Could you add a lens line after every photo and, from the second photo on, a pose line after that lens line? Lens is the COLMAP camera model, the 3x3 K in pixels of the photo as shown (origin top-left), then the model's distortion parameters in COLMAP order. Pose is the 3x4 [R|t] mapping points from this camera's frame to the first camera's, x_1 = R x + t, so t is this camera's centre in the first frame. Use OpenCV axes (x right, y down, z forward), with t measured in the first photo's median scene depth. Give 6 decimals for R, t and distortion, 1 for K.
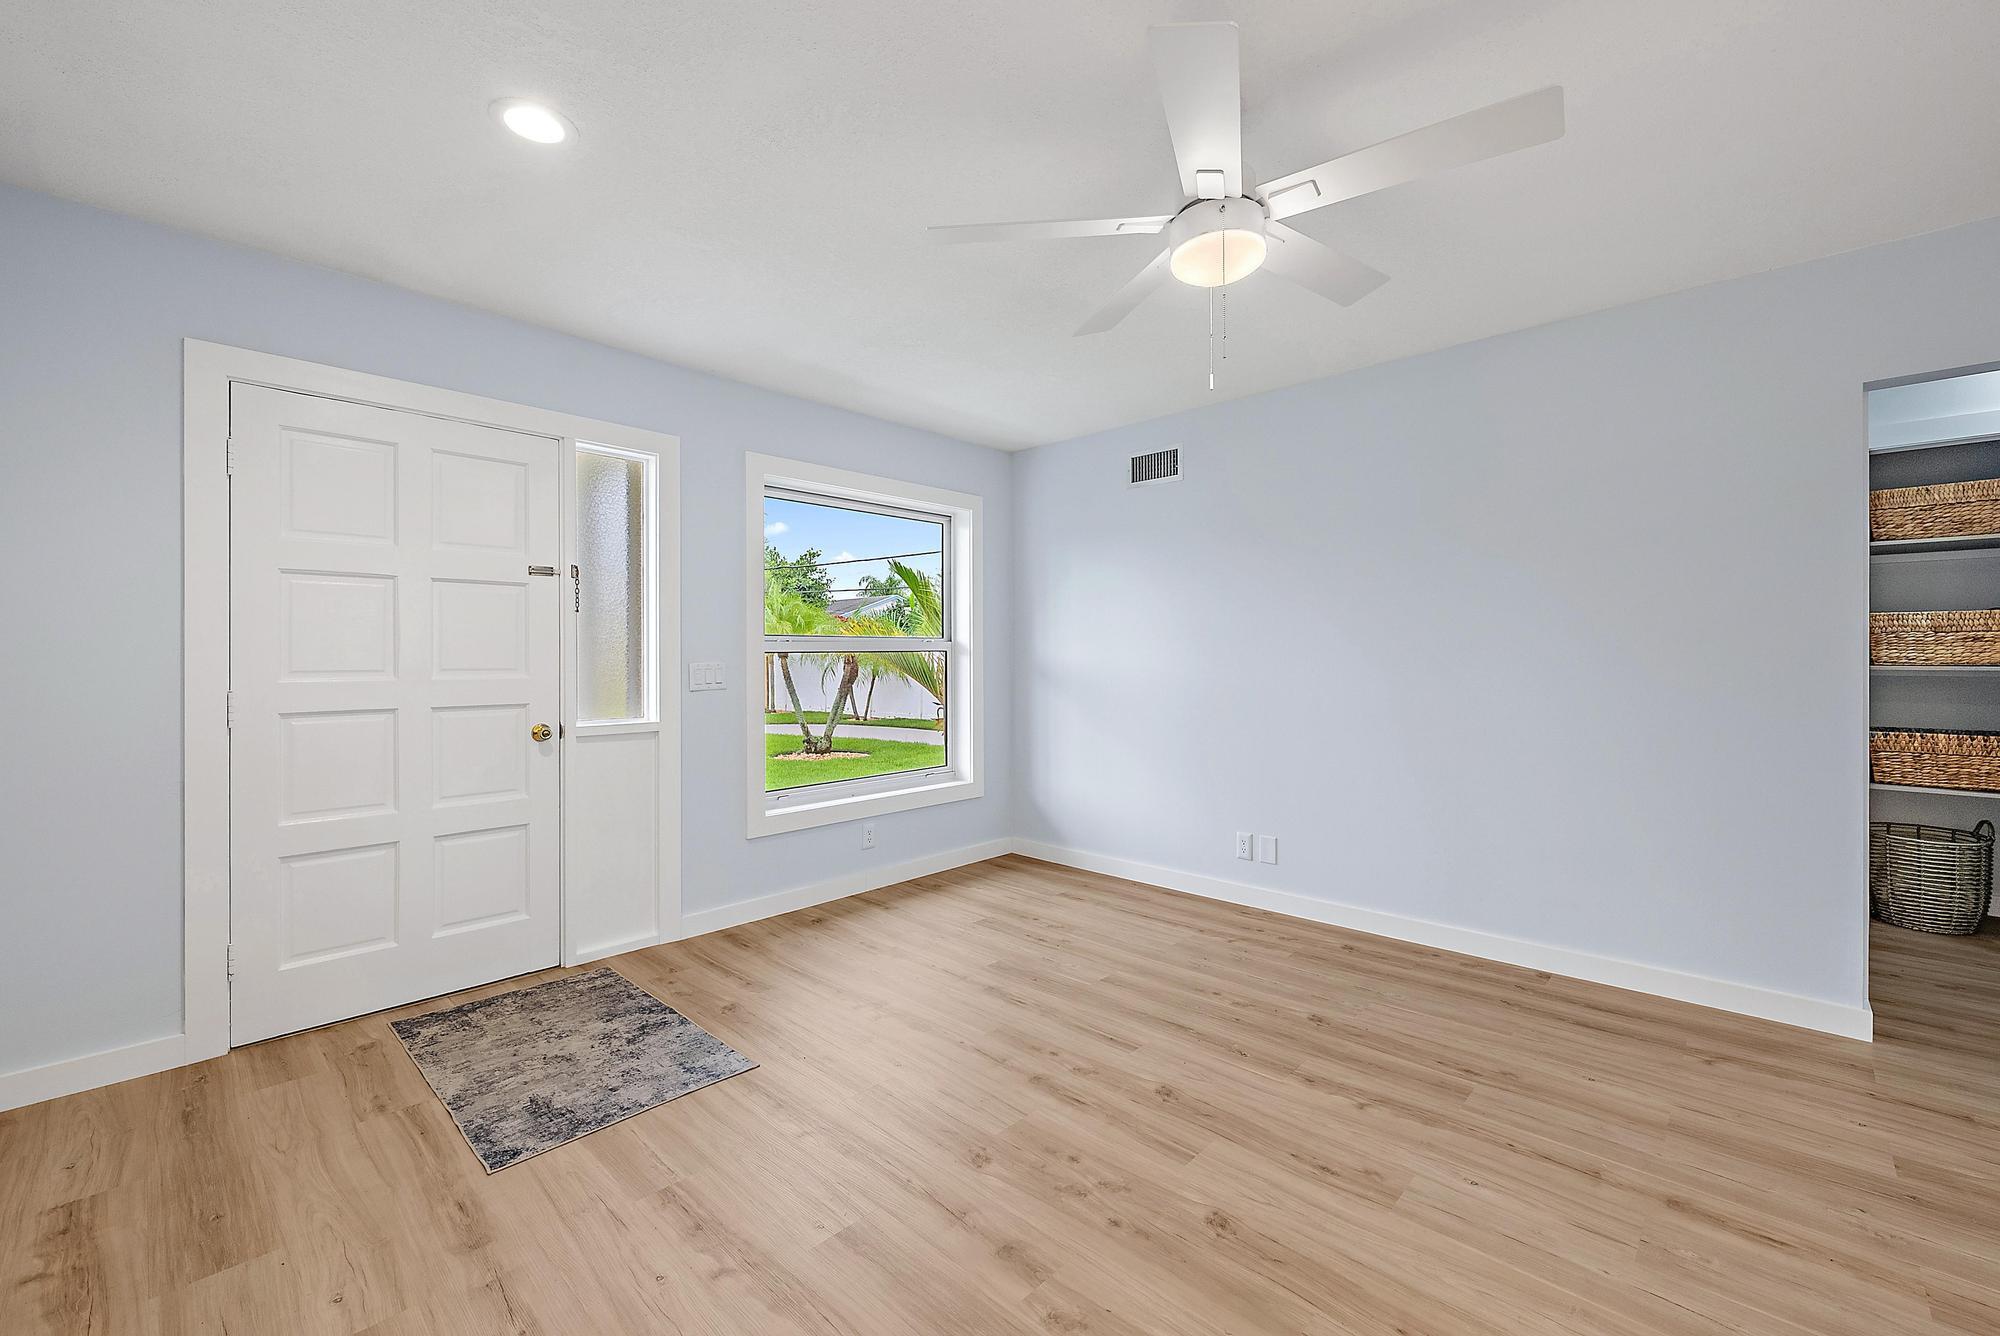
lens RADIAL K [[819.5, 0, 1013.4], [0, 819.5, 649.8], [0, 0, 1]] dist [-0.000875, -0.000820]
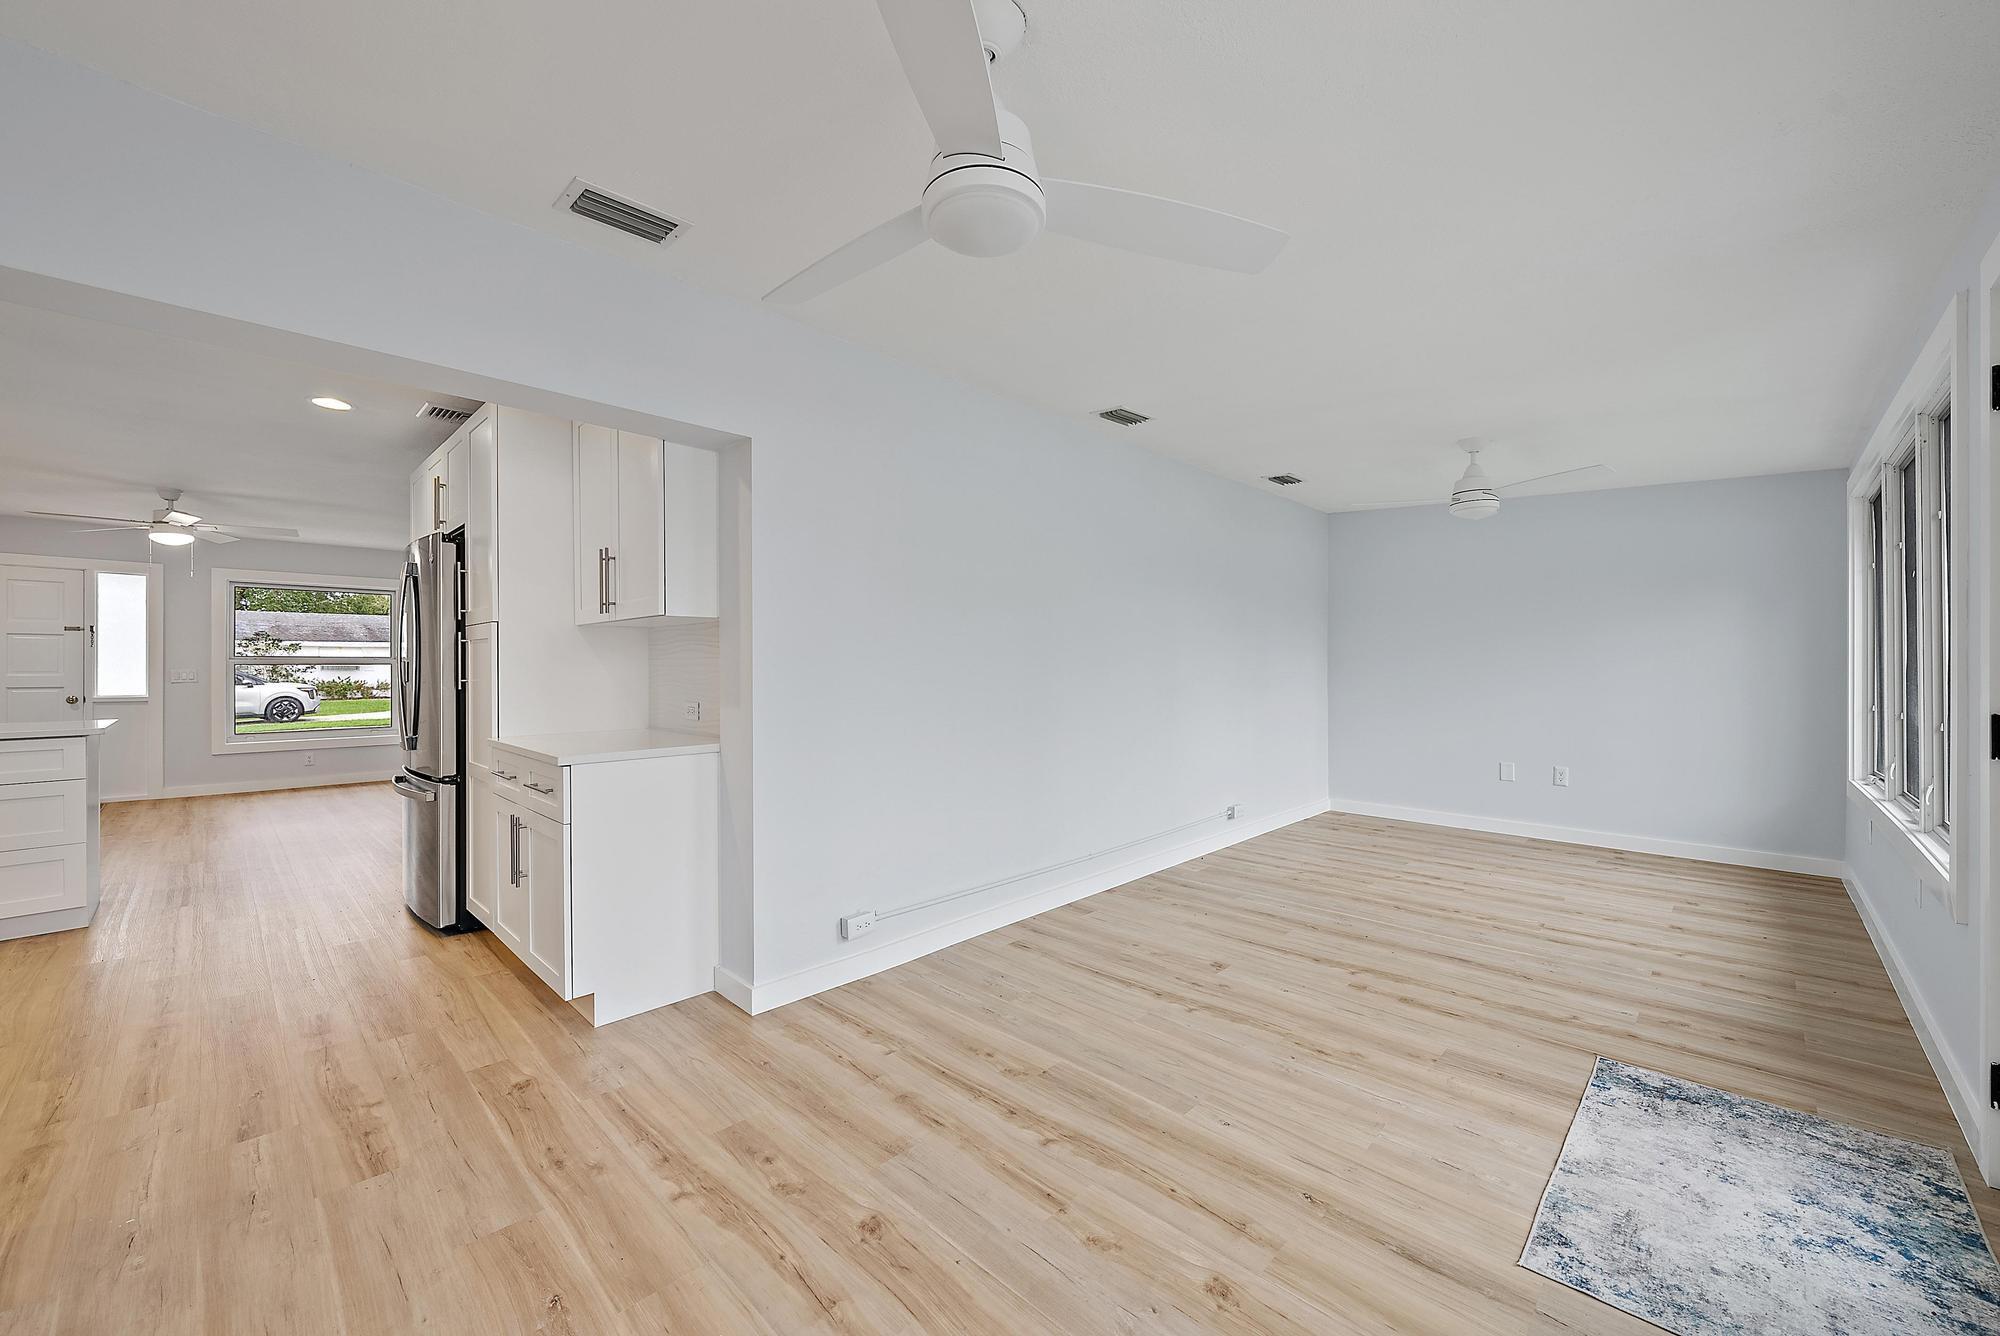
lens RADIAL K [[819.5, 0, 1041.0], [0, 819.5, 660.7], [0, 0, 1]] dist [-0.000875, -0.000820]
pose [[0.999672, 0.005072, -0.025090, 2.634002], [-0.005186, 0.999977, -0.004480, -0.013874], [0.025067, 0.004608, 0.999675, -1.458961]]
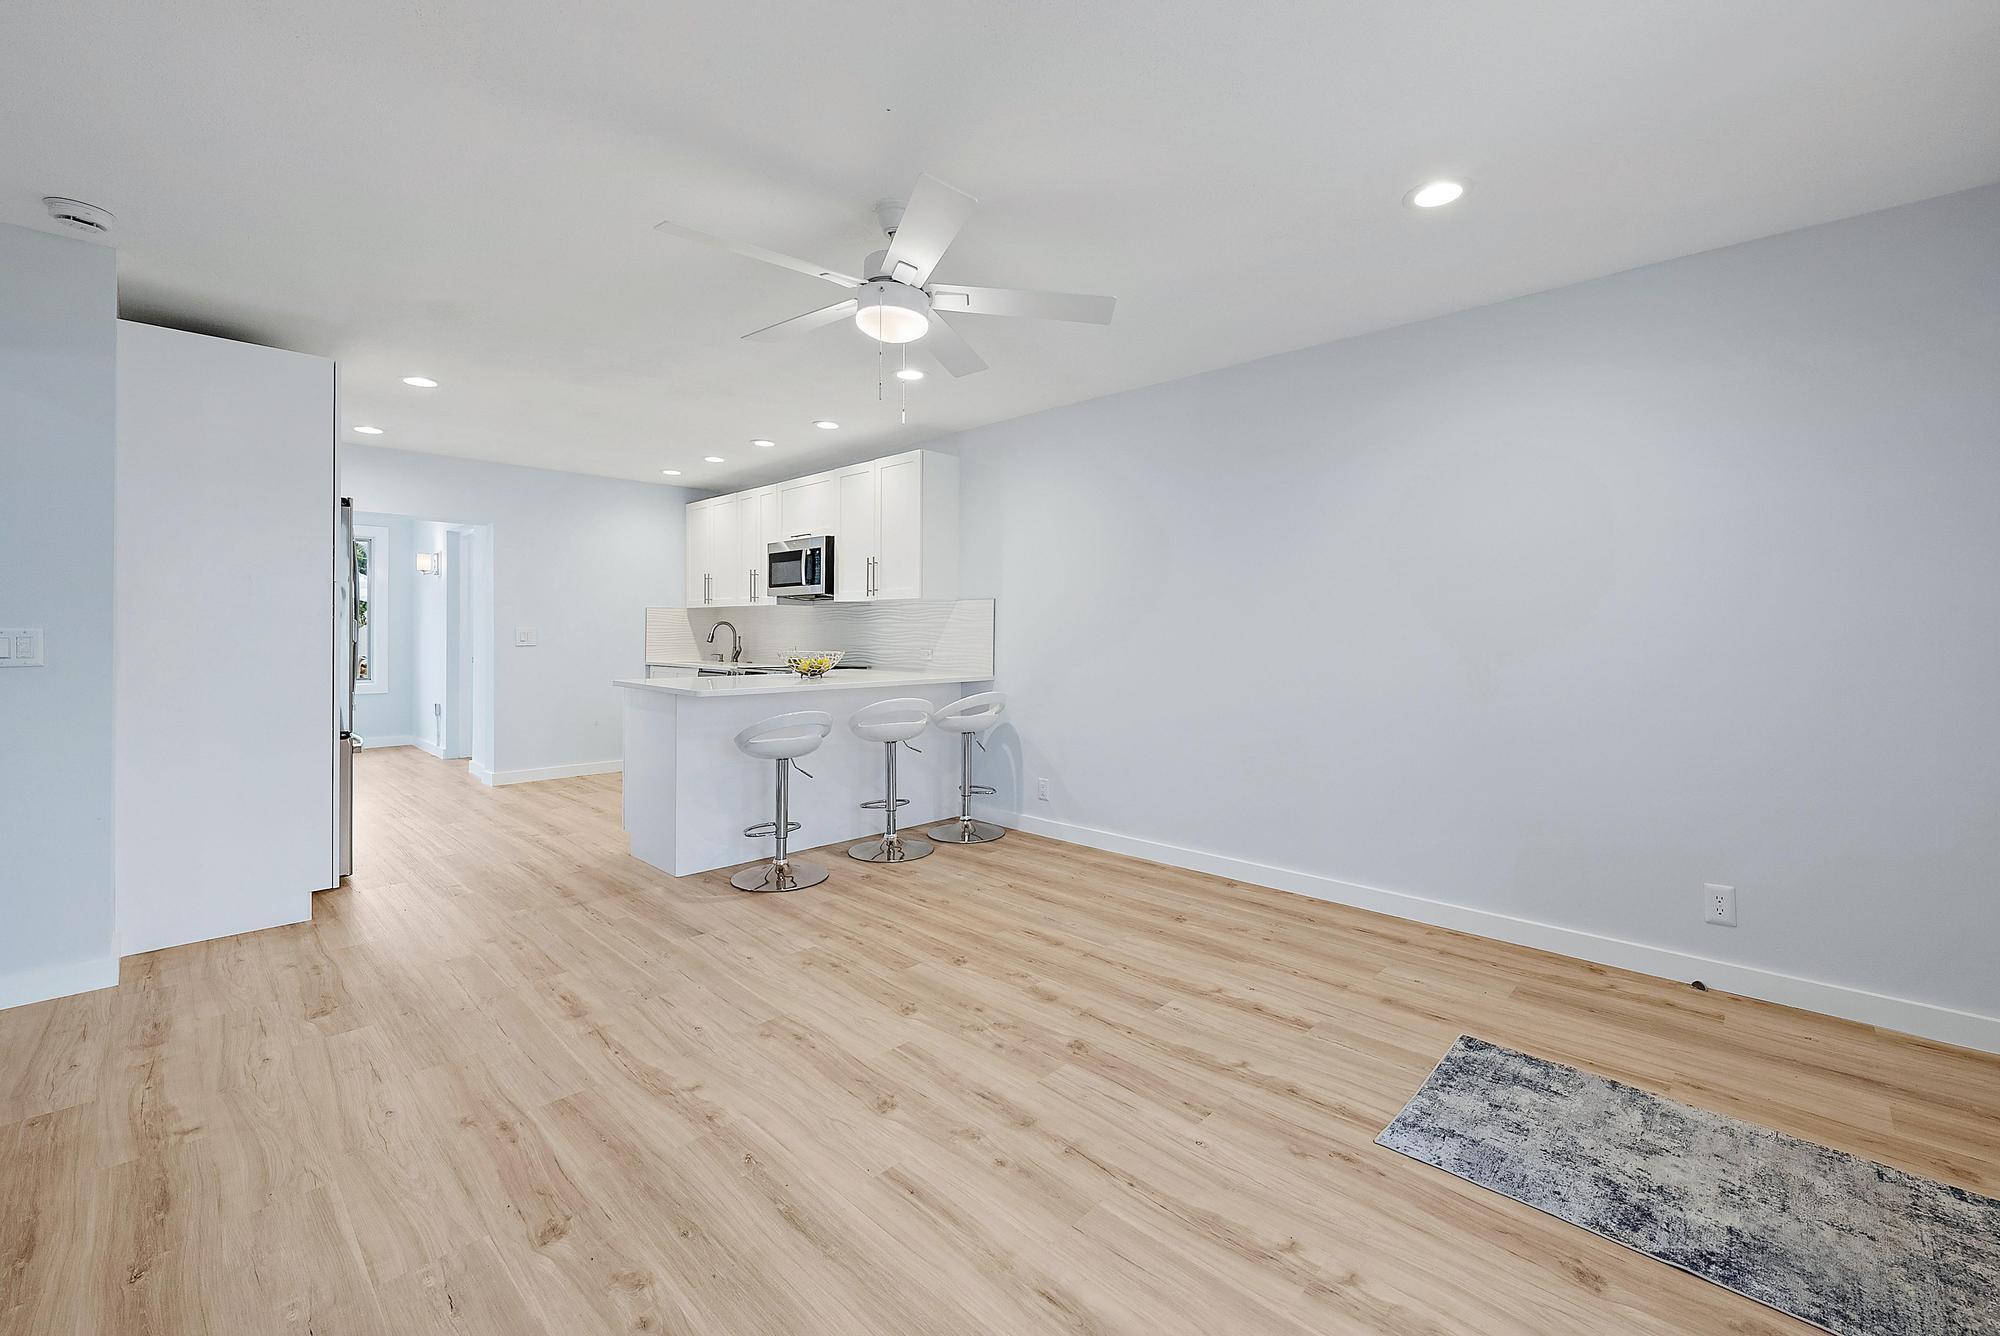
lens RADIAL K [[819.5, 0, 1014.4], [0, 819.5, 636.0], [0, 0, 1]] dist [-0.000875, -0.000820]
pose [[-0.999877, -0.000319, 0.015694, 0.025137], [-0.000305, 1.000000, 0.000862, 0.015611], [-0.015695, 0.000857, -0.999876, 1.689386]]
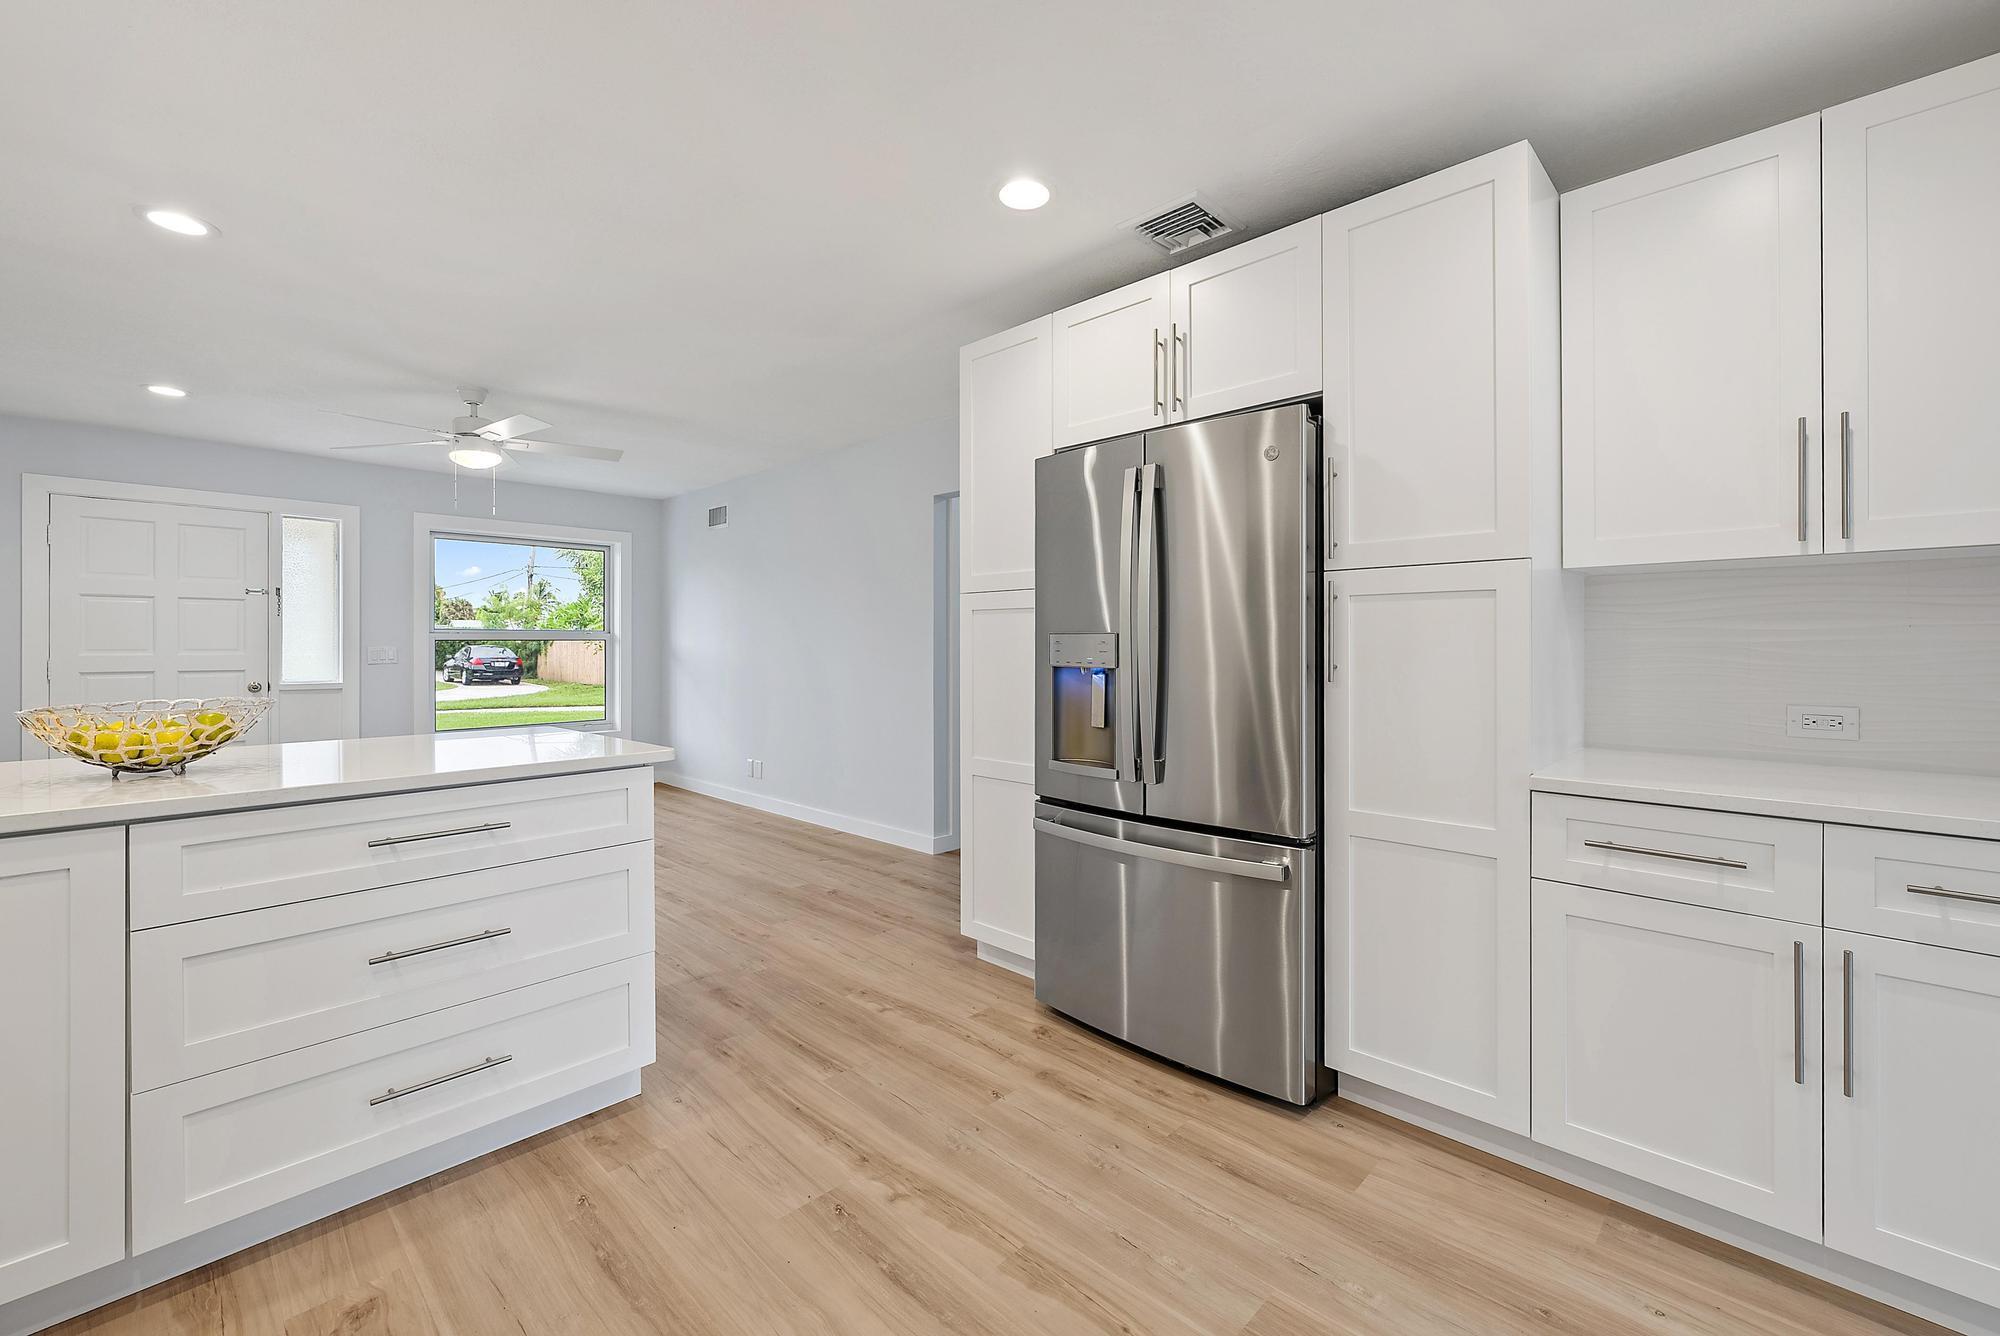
lens RADIAL K [[819.5, 0, 1029.8], [0, 819.5, 659.9], [0, 0, 1]] dist [-0.000875, -0.000820]
pose [[0.999988, 0.004849, 0.000430, 1.262217], [-0.004859, 0.999621, 0.027084, -0.012140], [-0.000299, -0.027085, 0.999633, -0.856786]]
